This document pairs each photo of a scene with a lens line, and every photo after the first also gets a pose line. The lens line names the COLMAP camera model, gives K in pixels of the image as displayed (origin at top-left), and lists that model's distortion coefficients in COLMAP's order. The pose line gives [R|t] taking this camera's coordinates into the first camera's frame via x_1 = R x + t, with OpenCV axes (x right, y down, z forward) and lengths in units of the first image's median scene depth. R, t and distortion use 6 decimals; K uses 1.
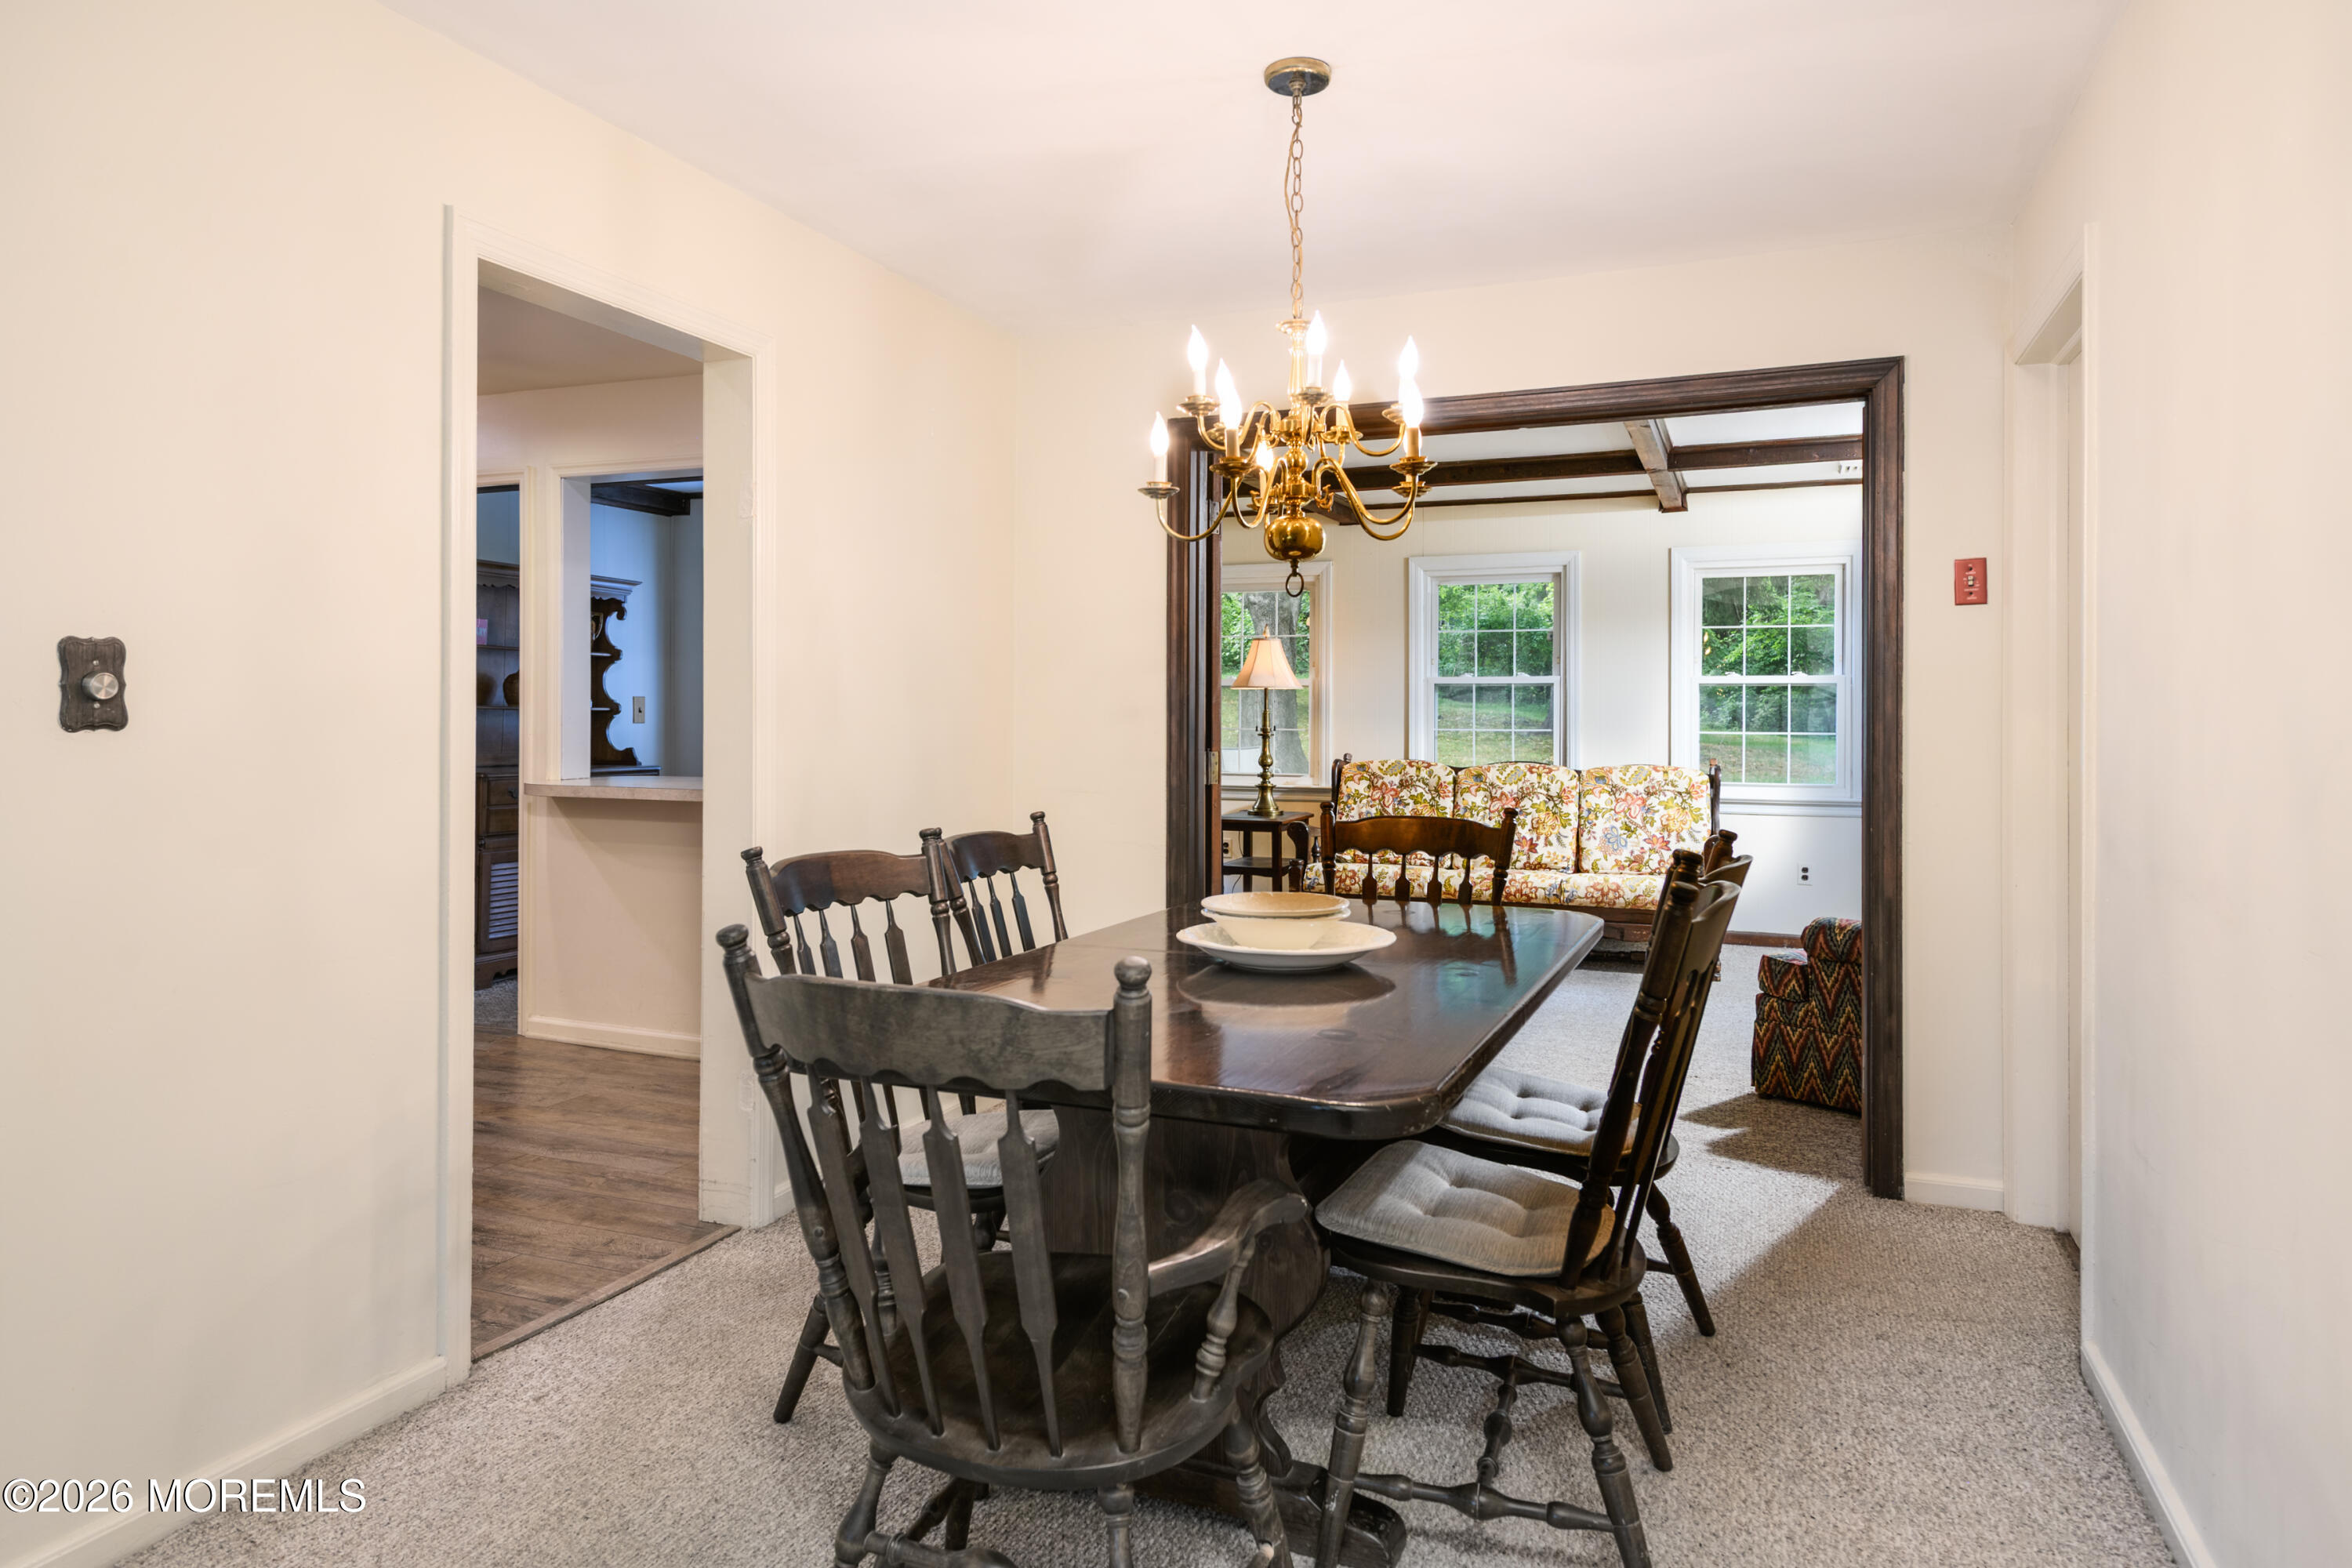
lens RADIAL K [[1417.2, 0, 1156.2], [0, 1417.2, 725.7], [0, 0, 1]] dist [-0.002311, 0.000007]
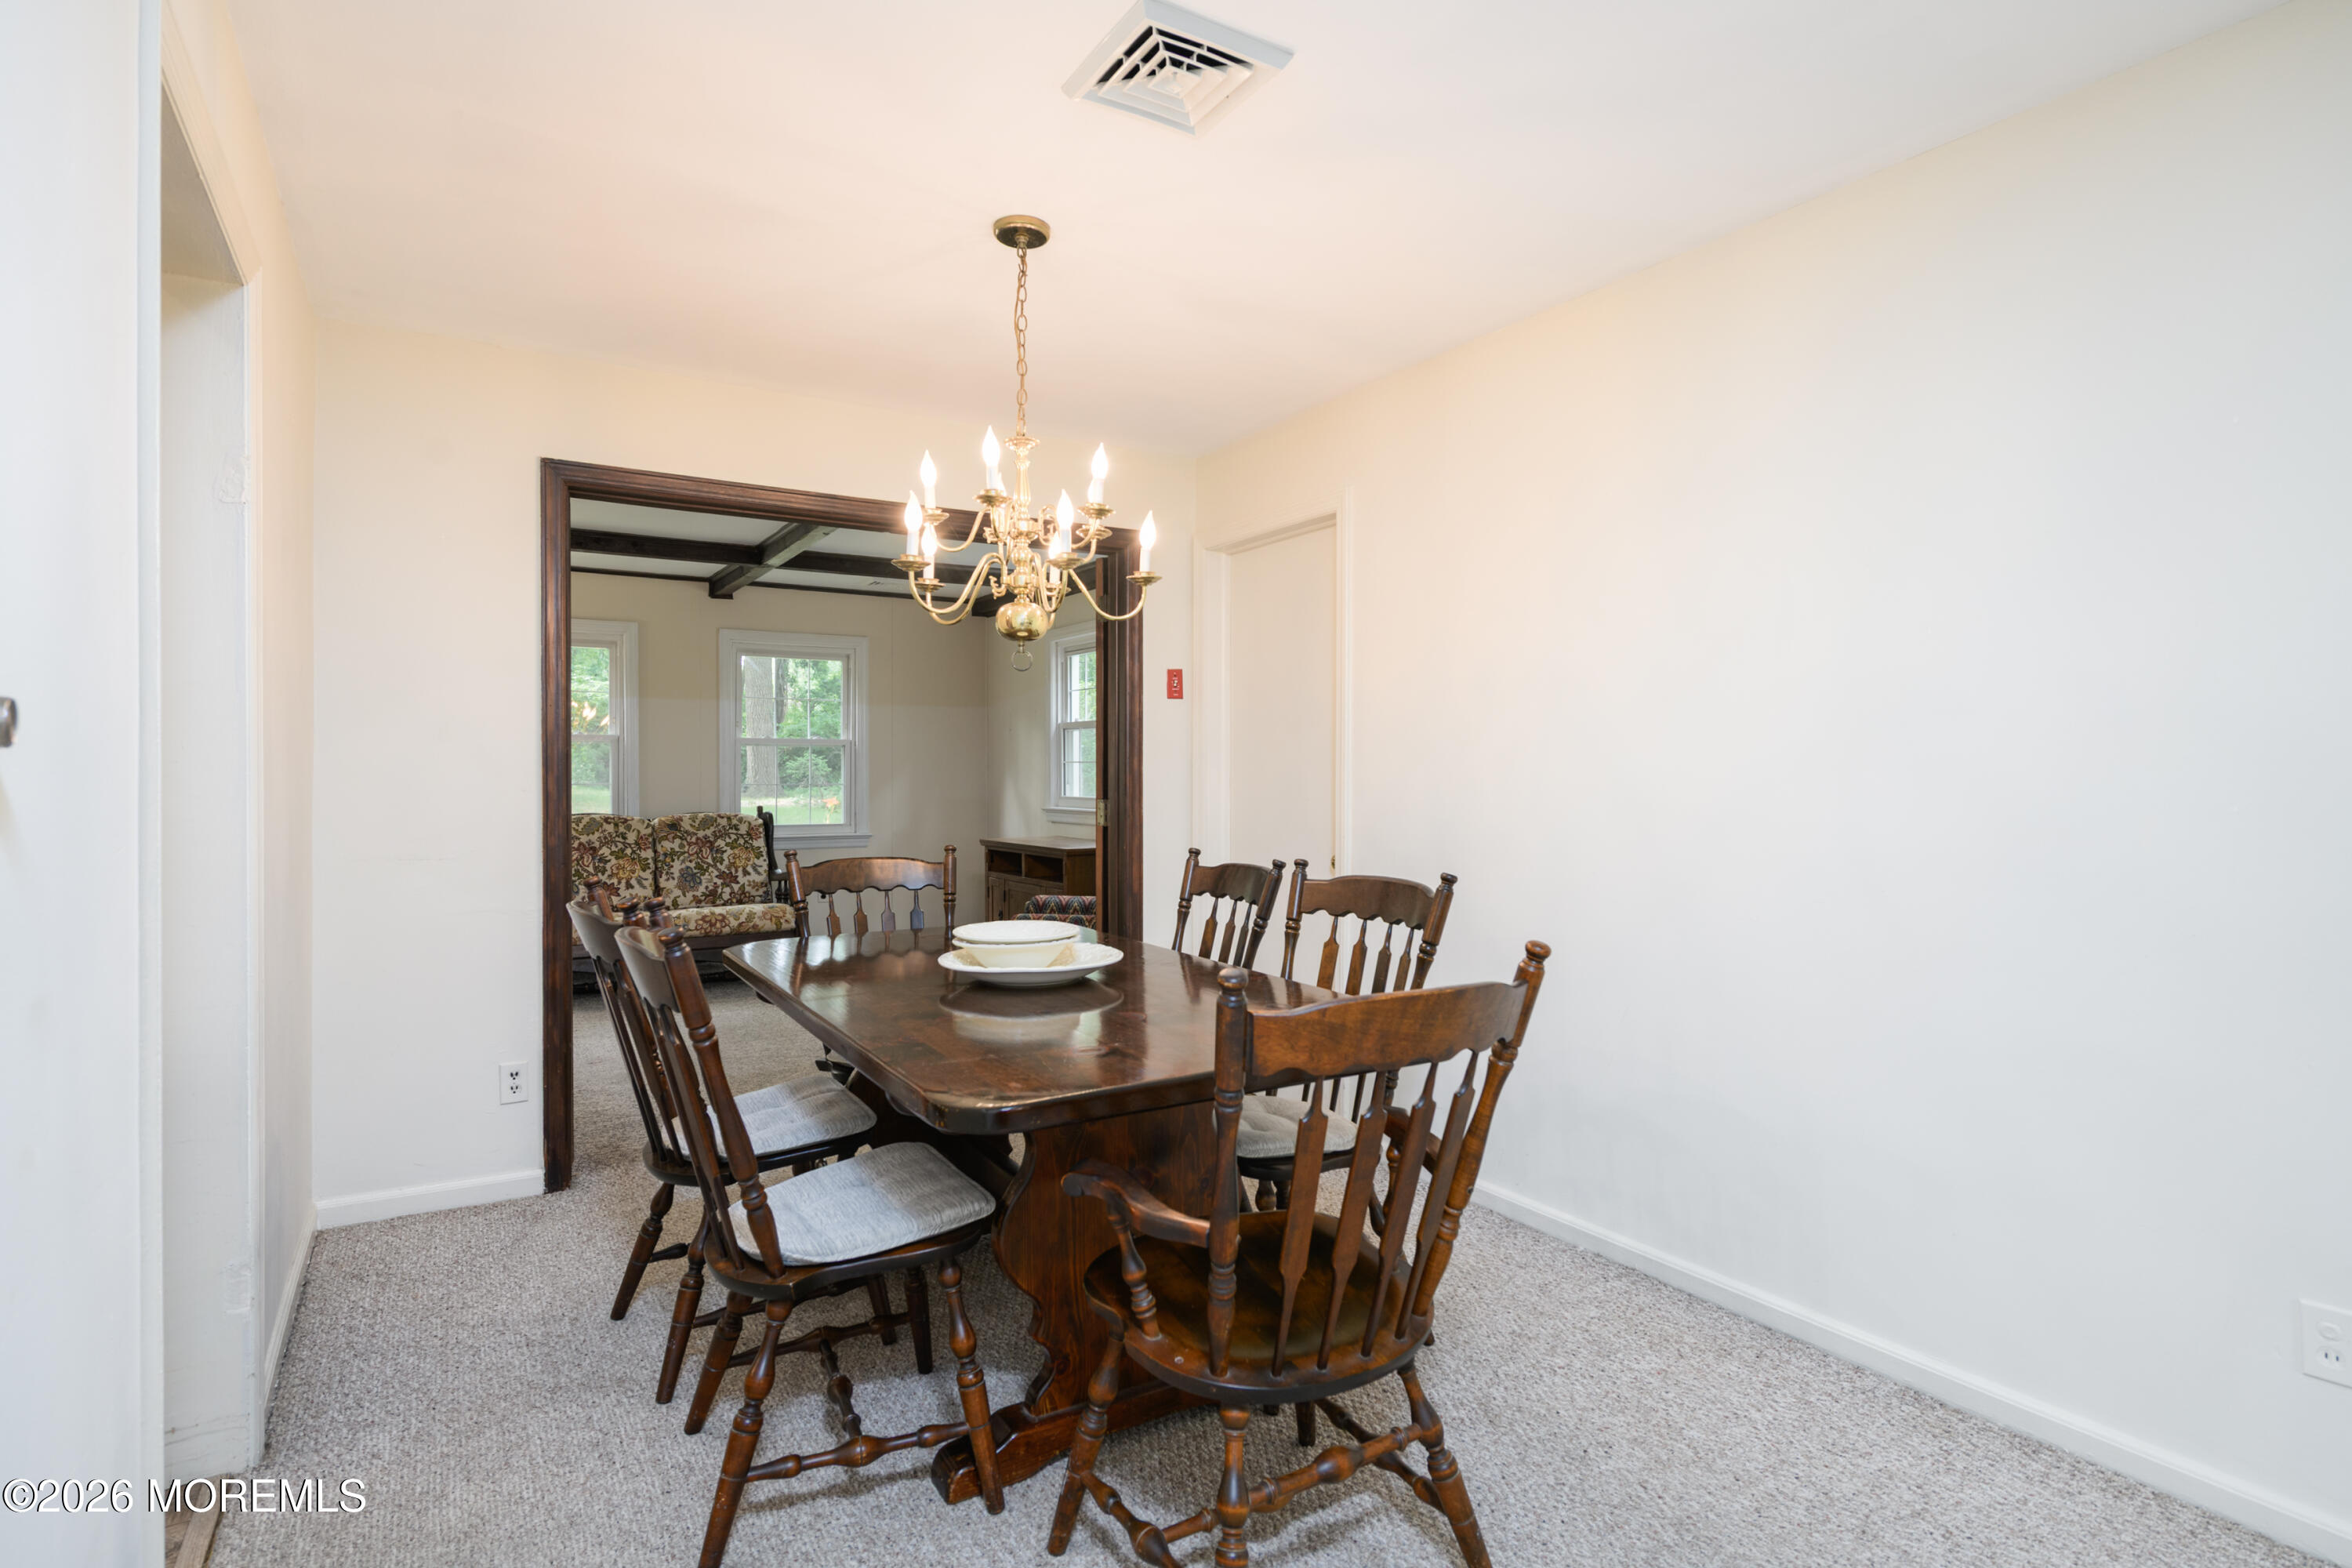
lens RADIAL K [[1168.0, 0, 1180.7], [0, 1168.0, 772.7], [0, 0, 1]] dist [0.042582, 0.000118]
pose [[0.572694, -0.000753, 0.819769, -0.312765], [0.007234, 0.999965, -0.004135, 0.001525], [-0.819737, 0.008298, 0.572680, 0.161078]]
